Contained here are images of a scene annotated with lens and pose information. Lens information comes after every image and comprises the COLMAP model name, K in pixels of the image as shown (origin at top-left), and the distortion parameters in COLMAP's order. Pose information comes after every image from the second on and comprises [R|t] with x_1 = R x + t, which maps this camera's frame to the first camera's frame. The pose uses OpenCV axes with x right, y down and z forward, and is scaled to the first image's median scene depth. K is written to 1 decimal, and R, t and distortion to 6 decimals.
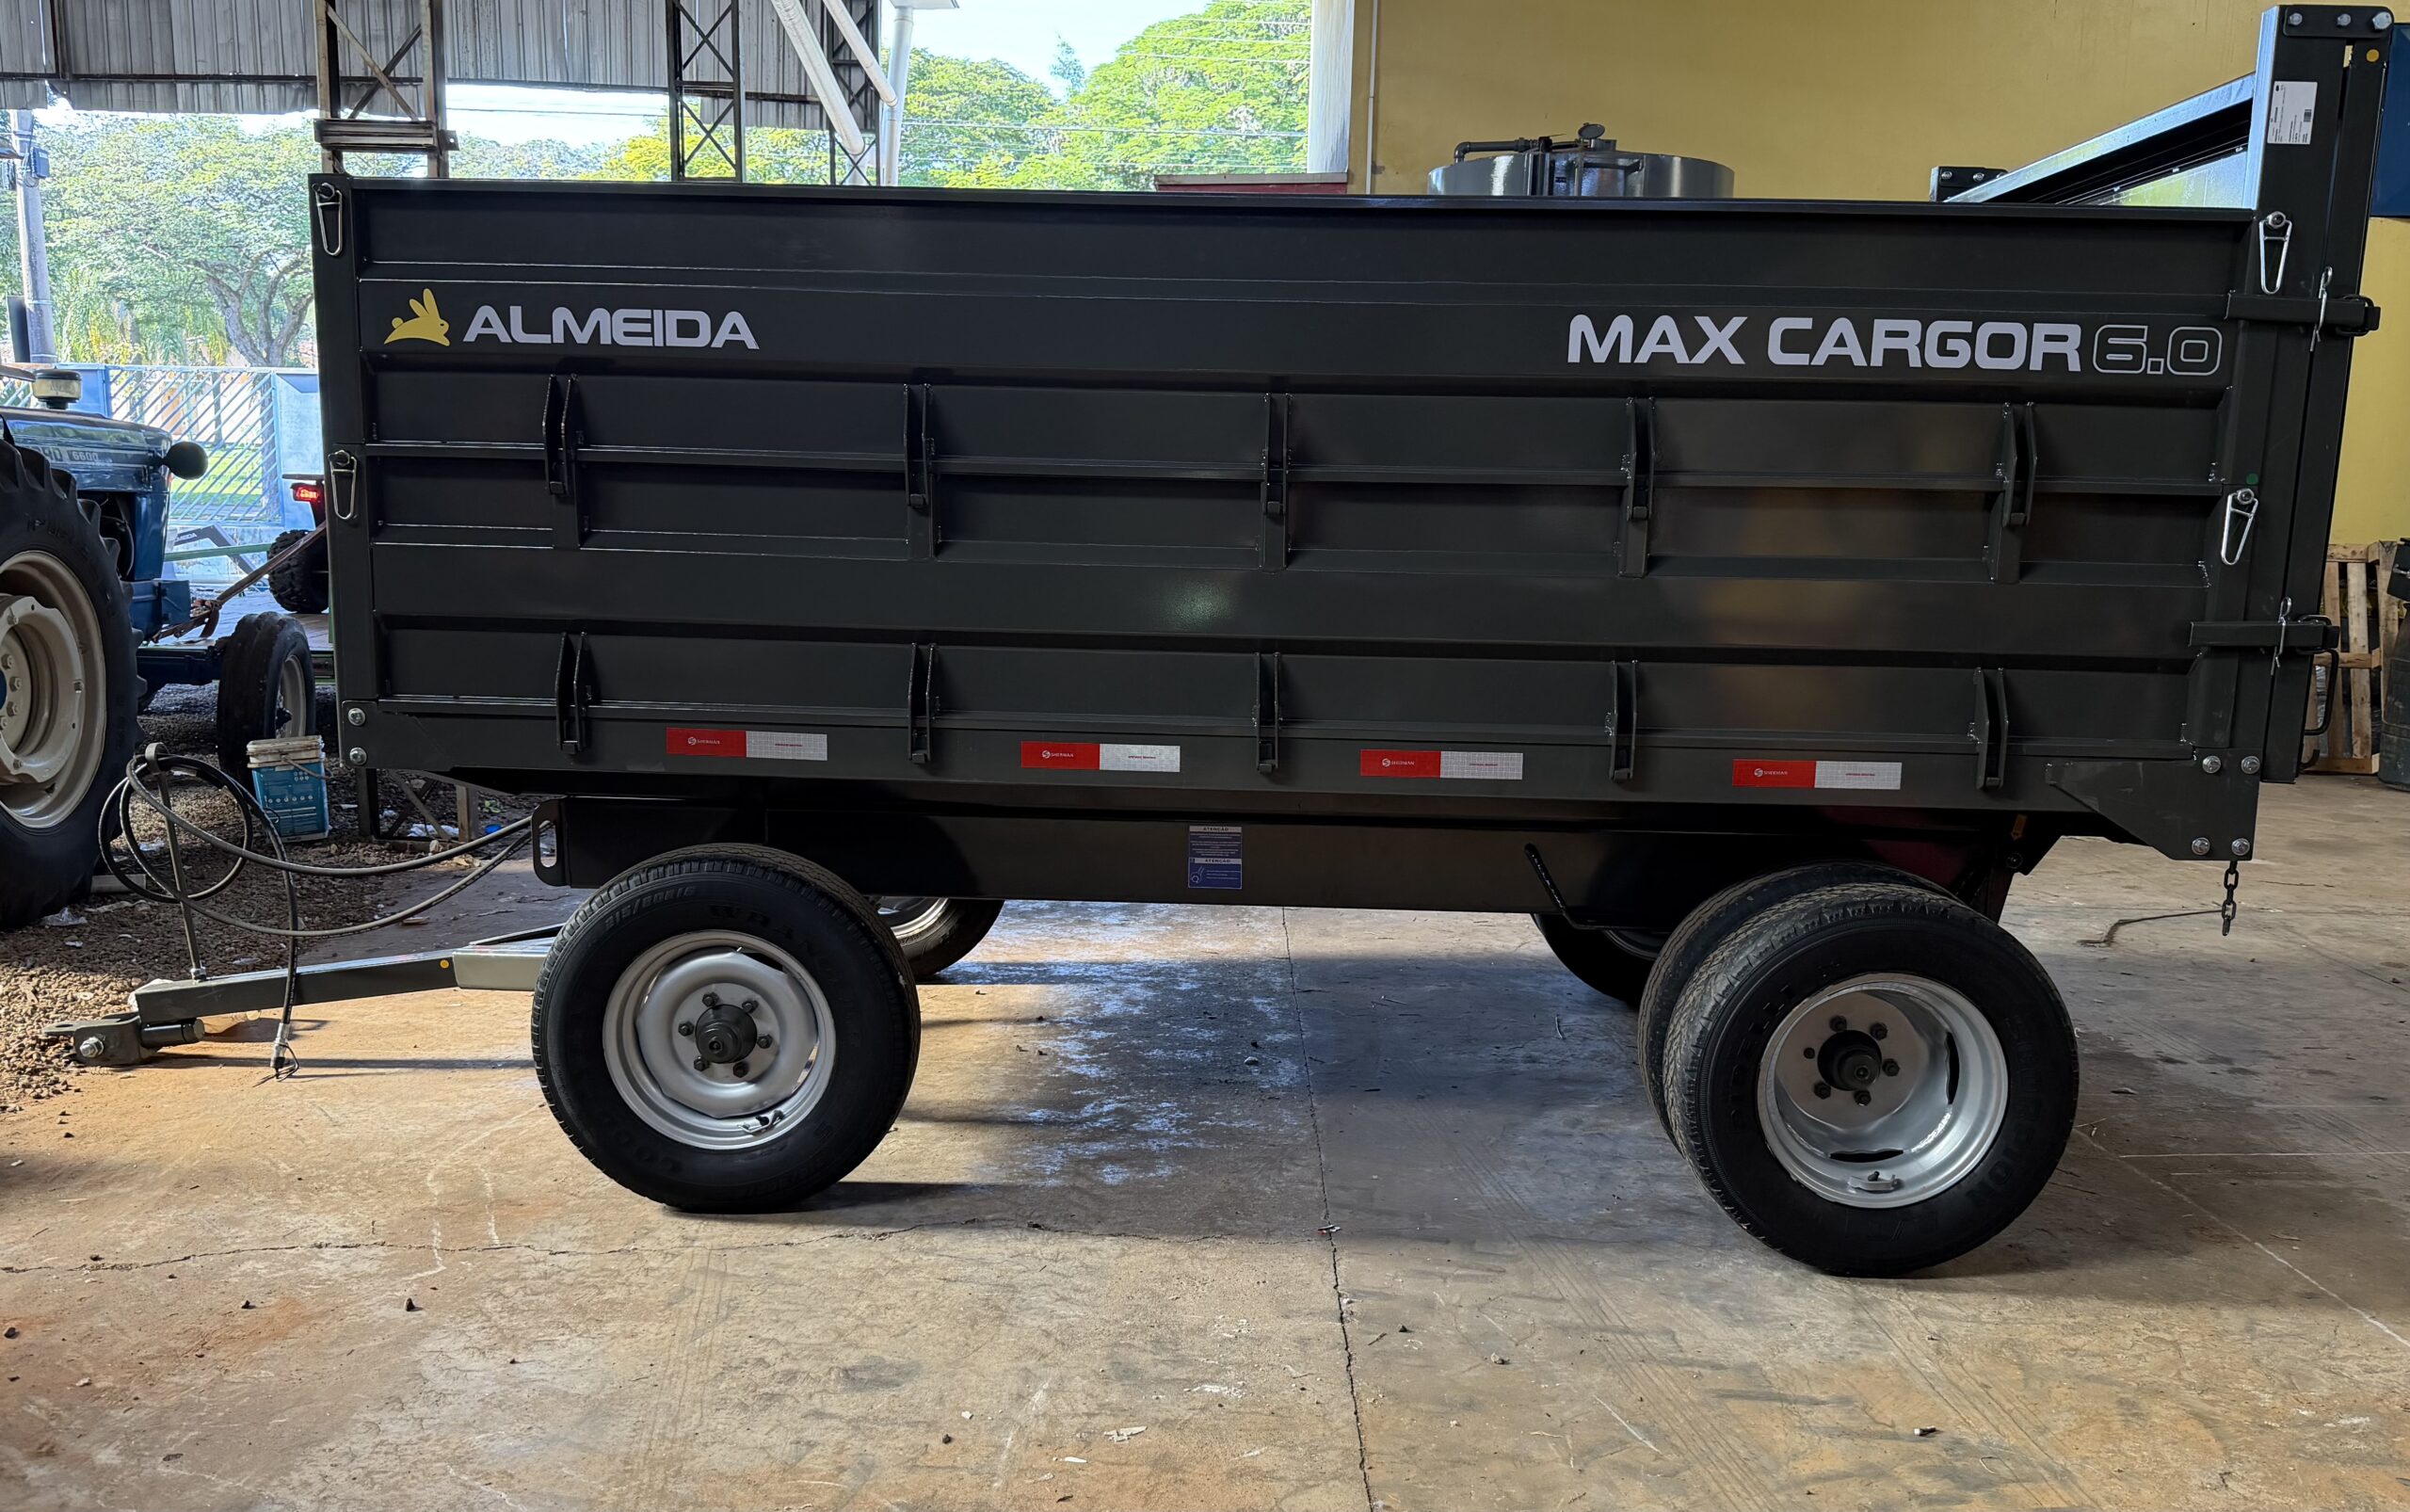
lens RADIAL K [[1996.3, 0, 1205.6], [0, 1996.3, 838.3], [0, 0, 1]] dist [0.047179, -0.074478]
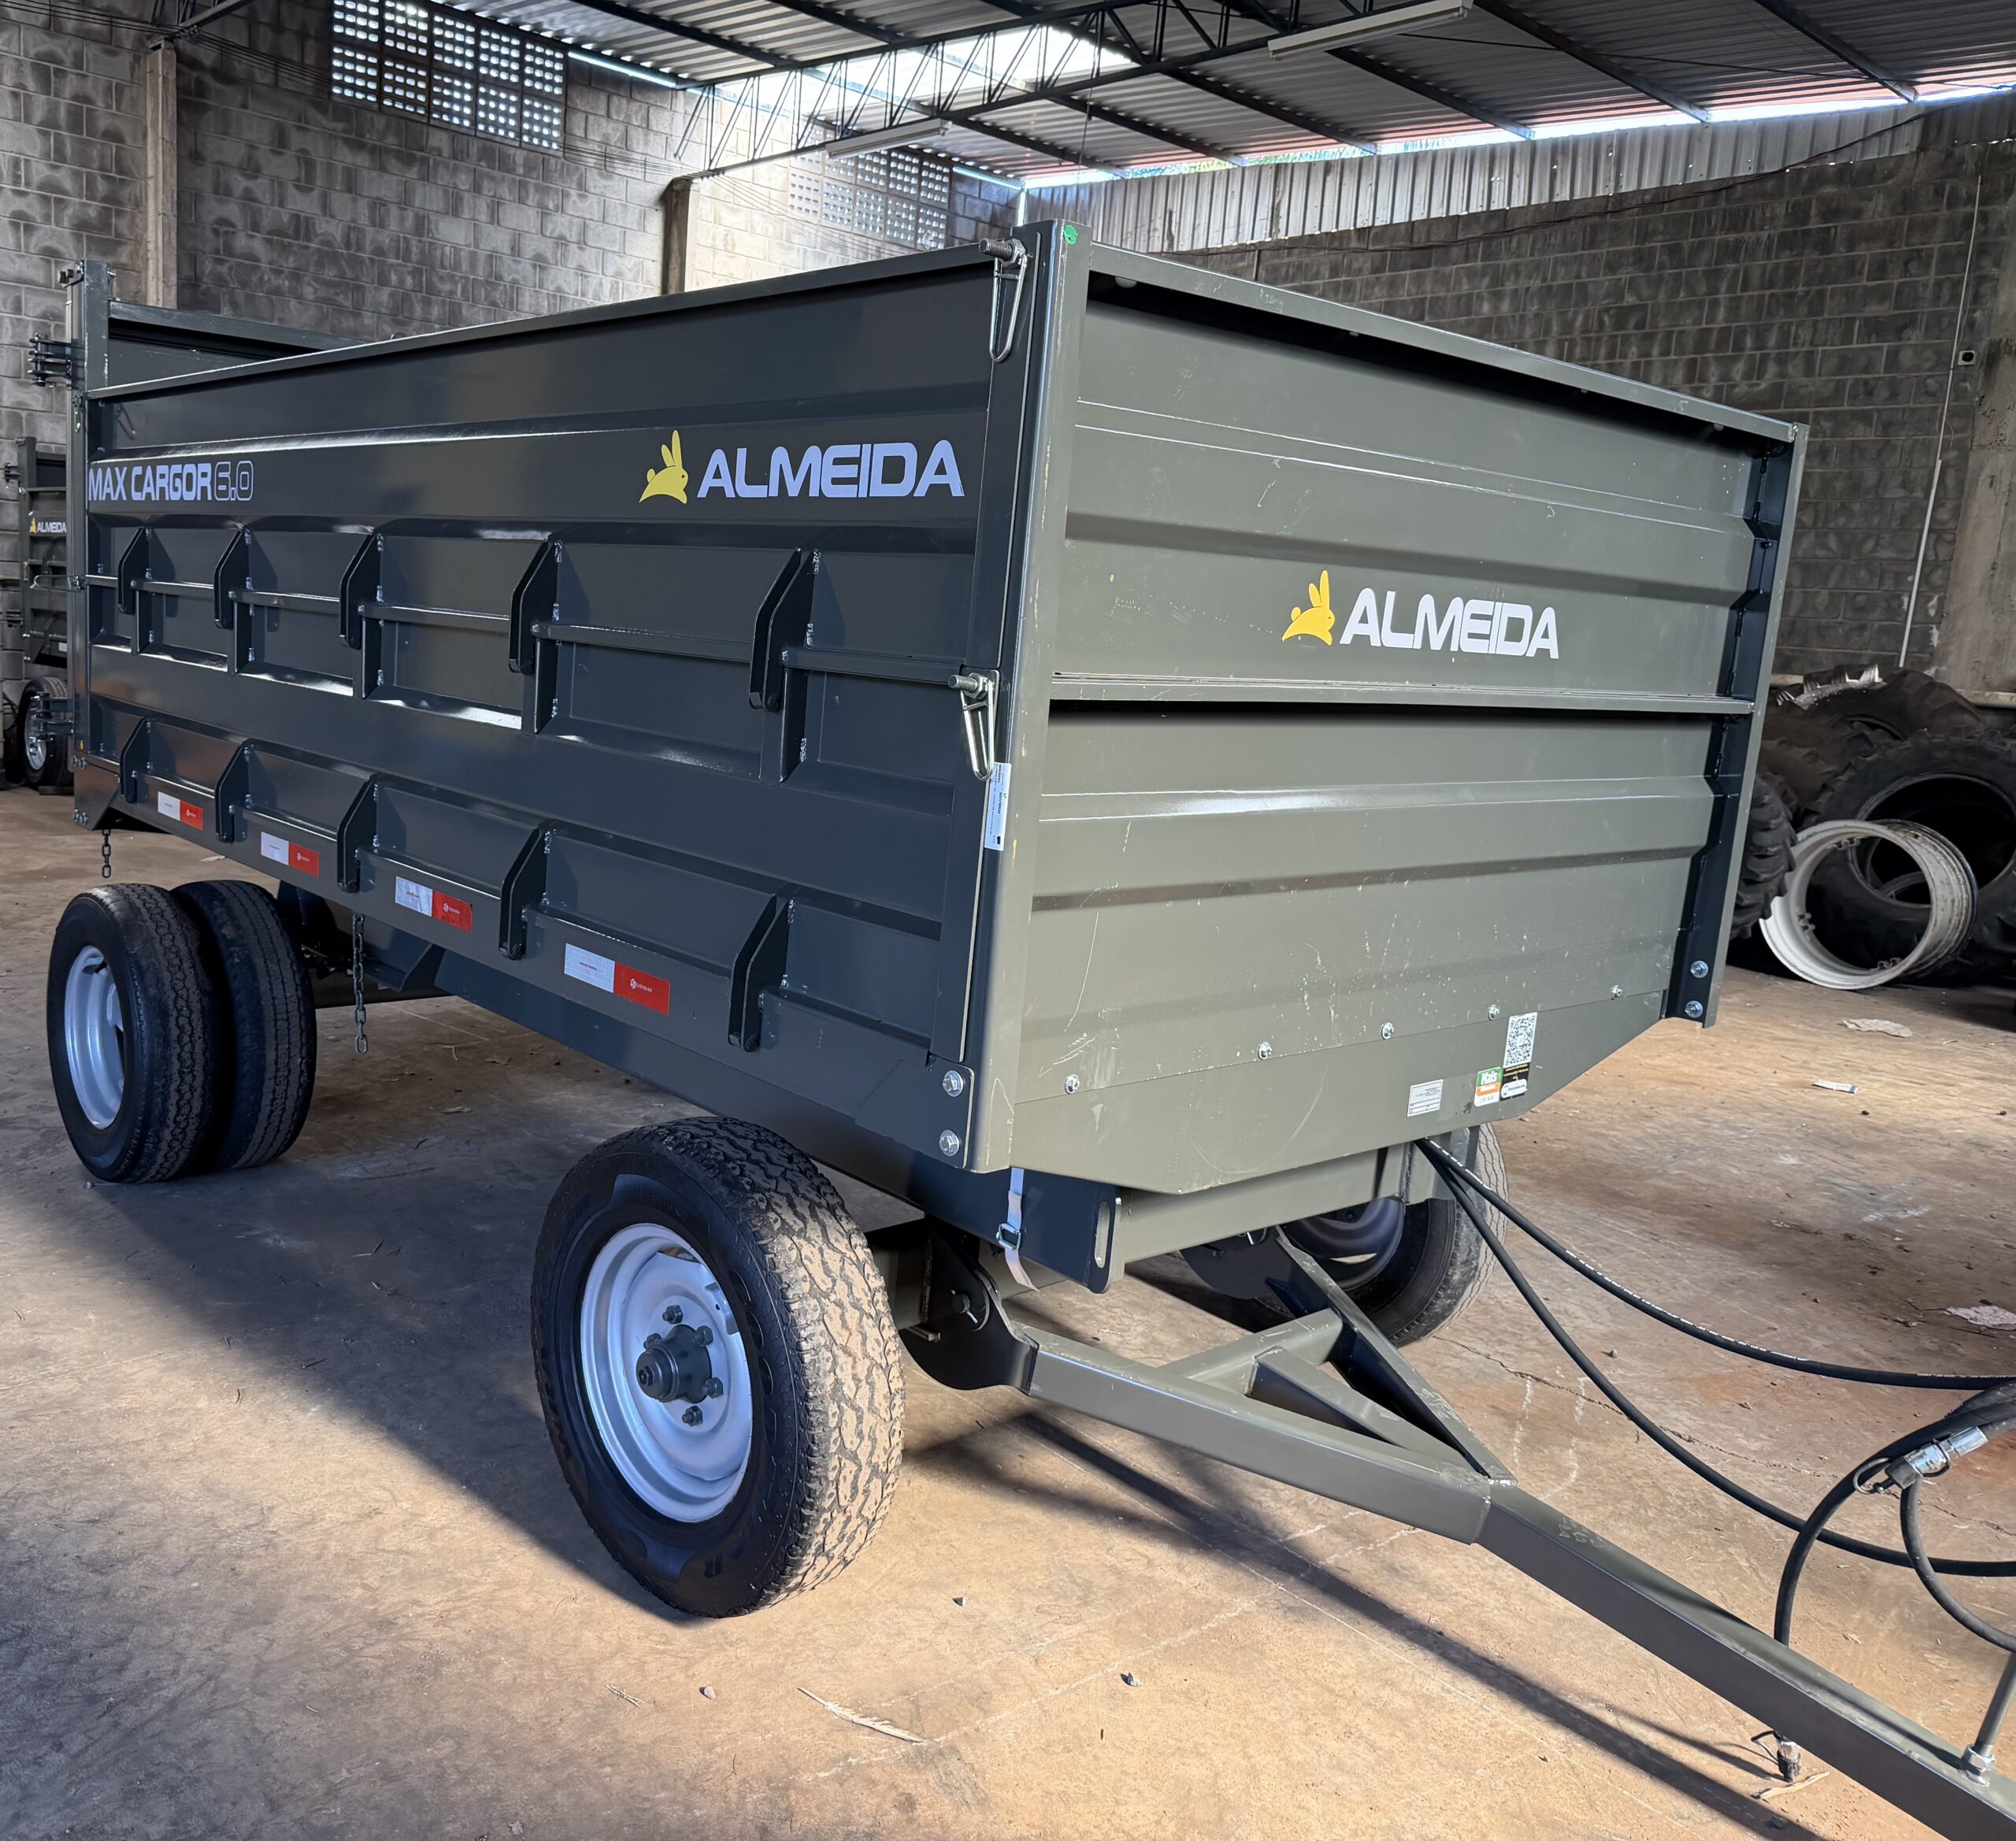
lens RADIAL K [[1738.4, 0, 797.7], [0, 1738.4, 912.3], [0, 0, 1]] dist [0.019699, -0.027597]
pose [[-0.656418, -0.194473, 0.728901, -0.779290], [0.056118, 0.950938, 0.304250, -0.389252], [-0.752307, 0.240620, -0.613299, 1.927618]]
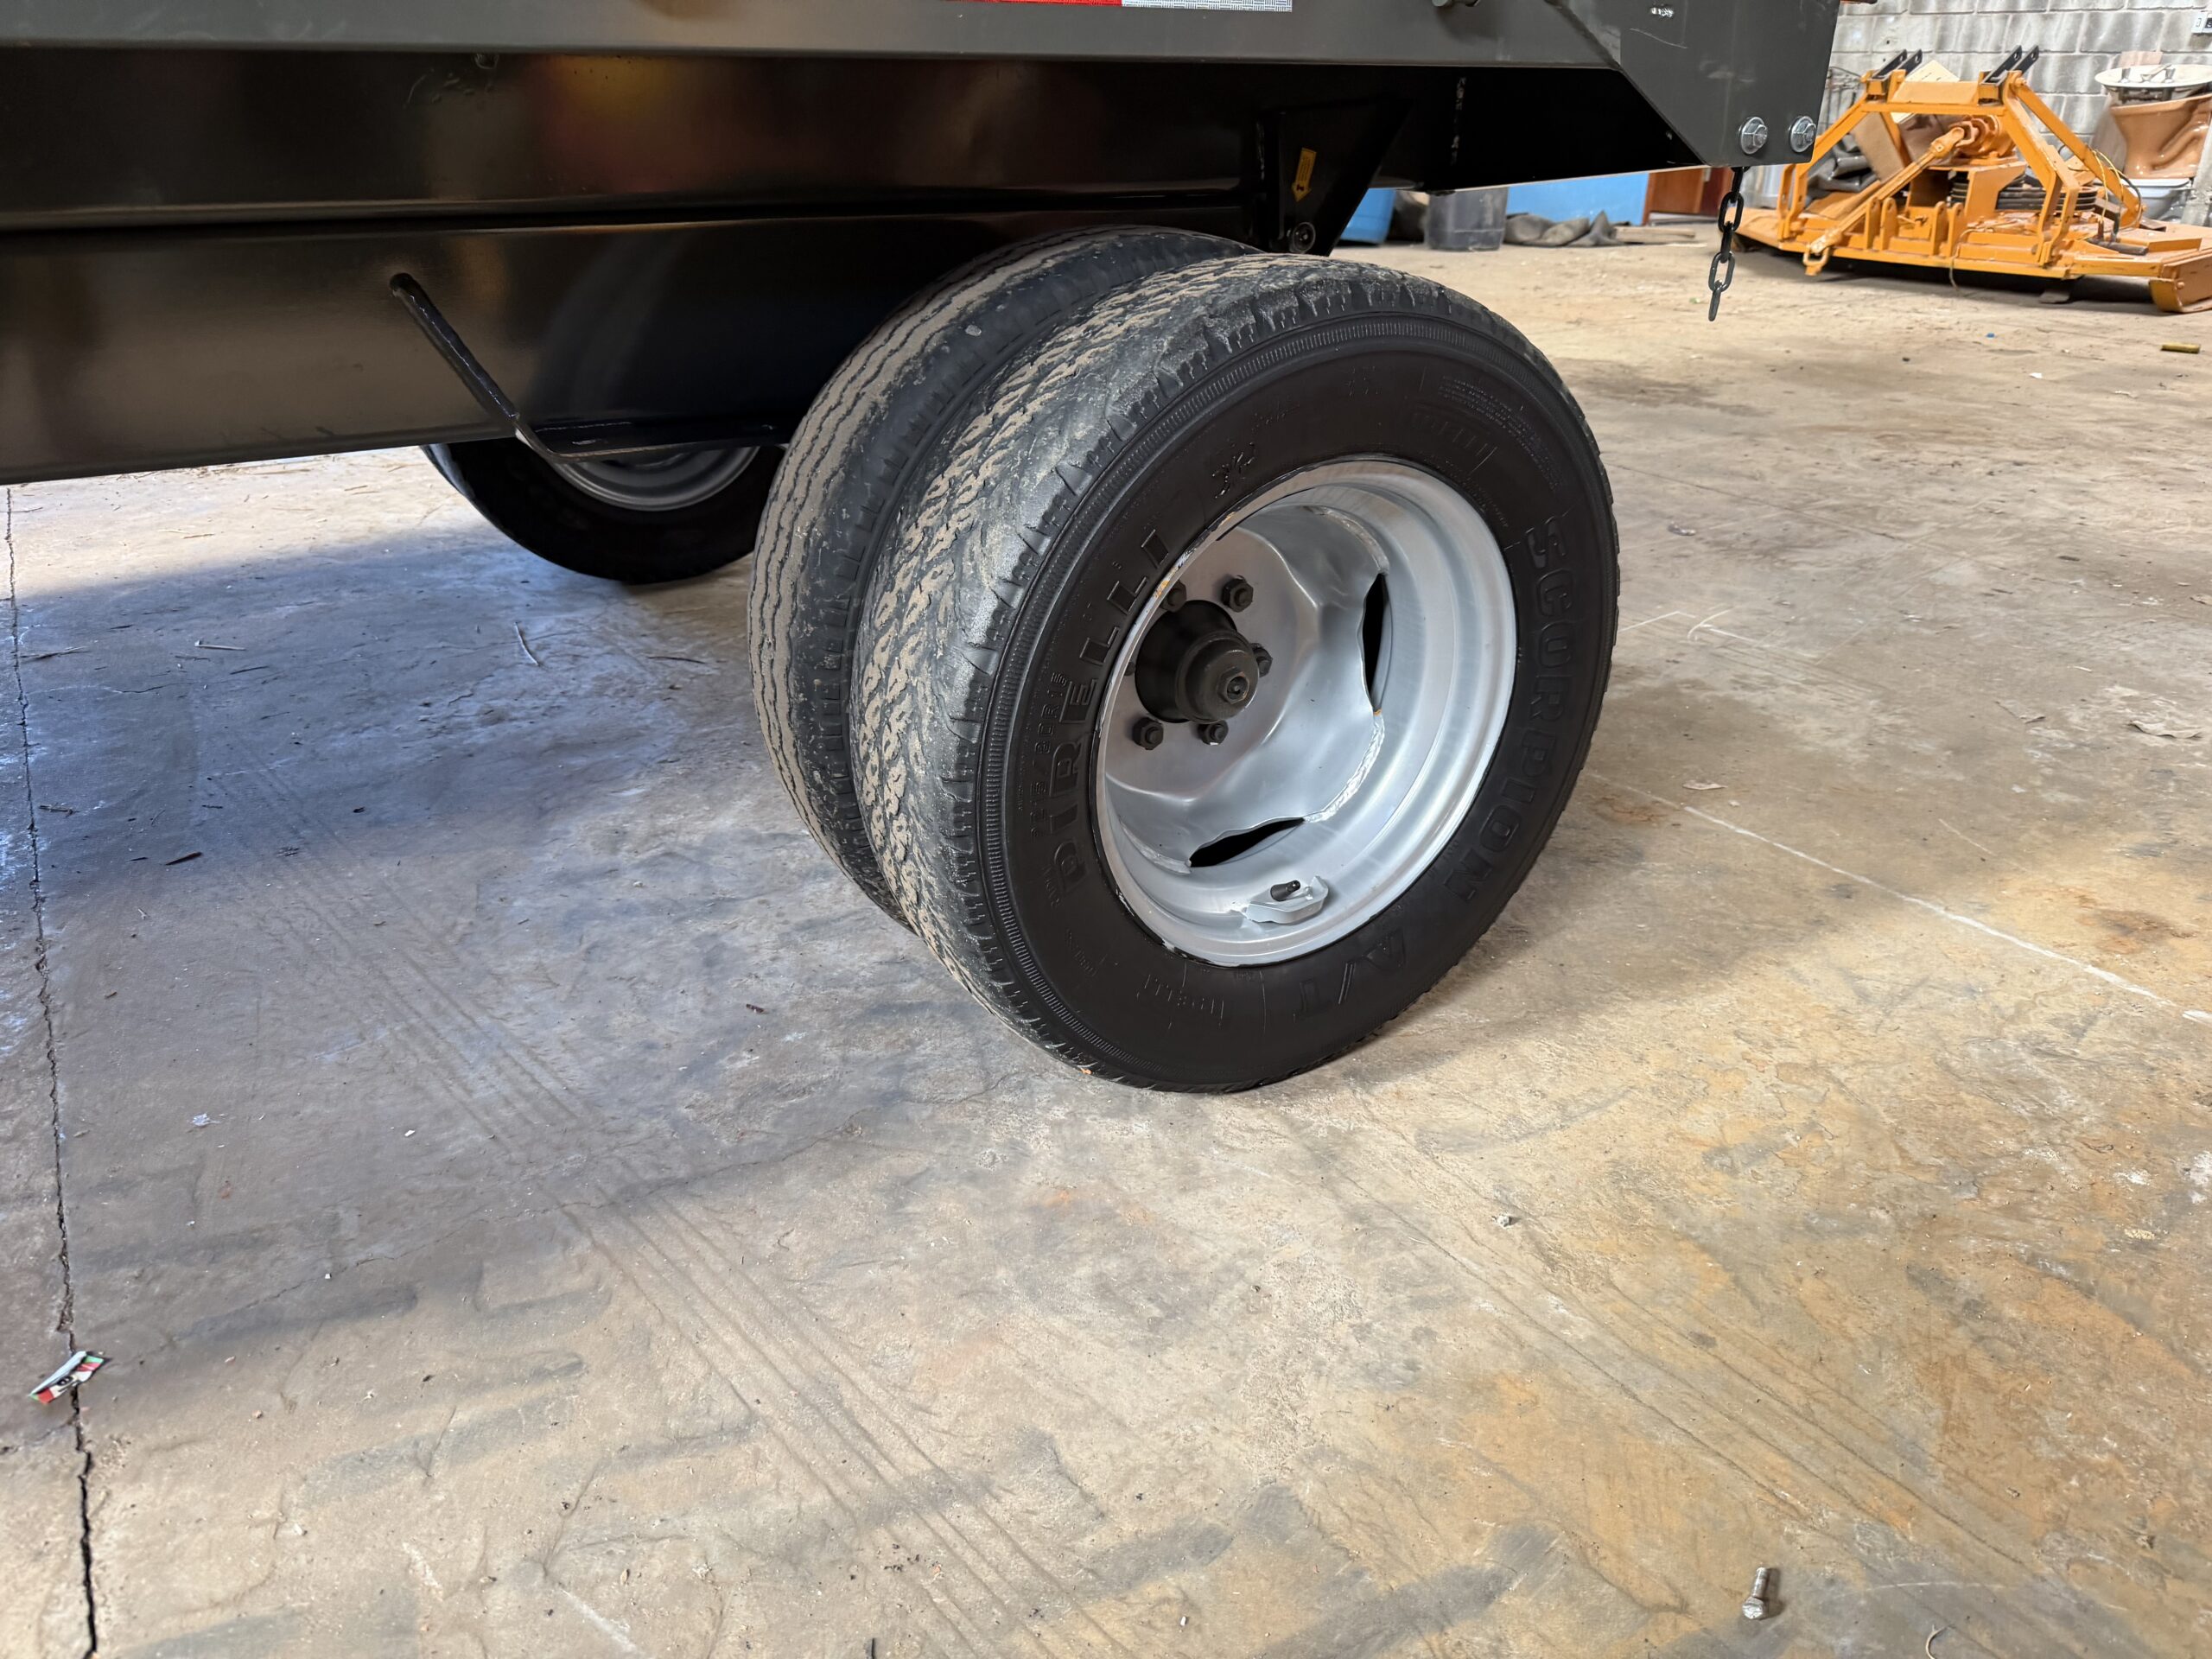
lens RADIAL K [[1563.9, 0, 1116.0], [0, 1563.9, 836.1], [0, 0, 1]] dist [0.022100, -0.031366]
pose [[0.836938, -0.247808, 0.487982, 0.114793], [0.105492, 0.947944, 0.300456, 0.036343], [-0.537035, -0.199985, 0.819512, 0.720769]]
